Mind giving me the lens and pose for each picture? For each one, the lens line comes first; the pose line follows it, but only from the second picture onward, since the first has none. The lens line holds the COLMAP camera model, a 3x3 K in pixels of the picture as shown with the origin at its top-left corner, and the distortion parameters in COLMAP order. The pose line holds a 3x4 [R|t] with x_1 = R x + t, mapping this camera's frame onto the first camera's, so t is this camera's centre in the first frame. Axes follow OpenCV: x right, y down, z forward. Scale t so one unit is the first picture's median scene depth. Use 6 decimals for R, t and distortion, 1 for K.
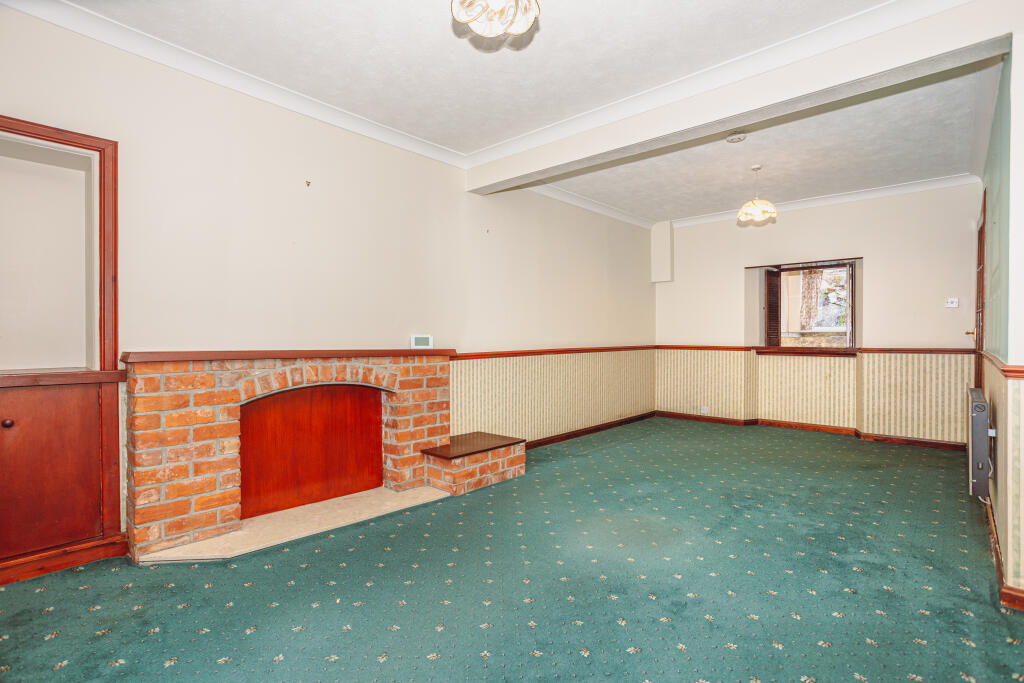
lens RADIAL K [[494.1, 0, 508.5], [0, 494.1, 340.3], [0, 0, 1]] dist [-0.025956, 0.001843]
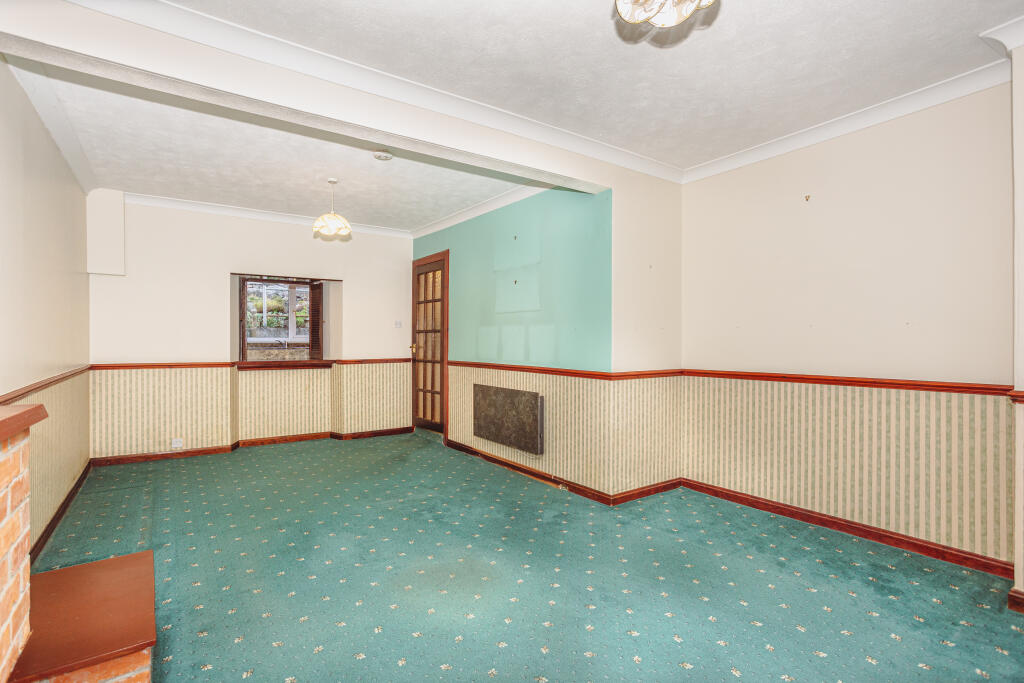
lens RADIAL K [[494.1, 0, 507.8], [0, 494.1, 345.5], [0, 0, 1]] dist [-0.025956, 0.001843]
pose [[0.218147, -0.007404, 0.975888, -0.396068], [0.005004, 0.999967, 0.006468, -0.030035], [-0.975903, 0.003472, 0.218177, 0.468787]]
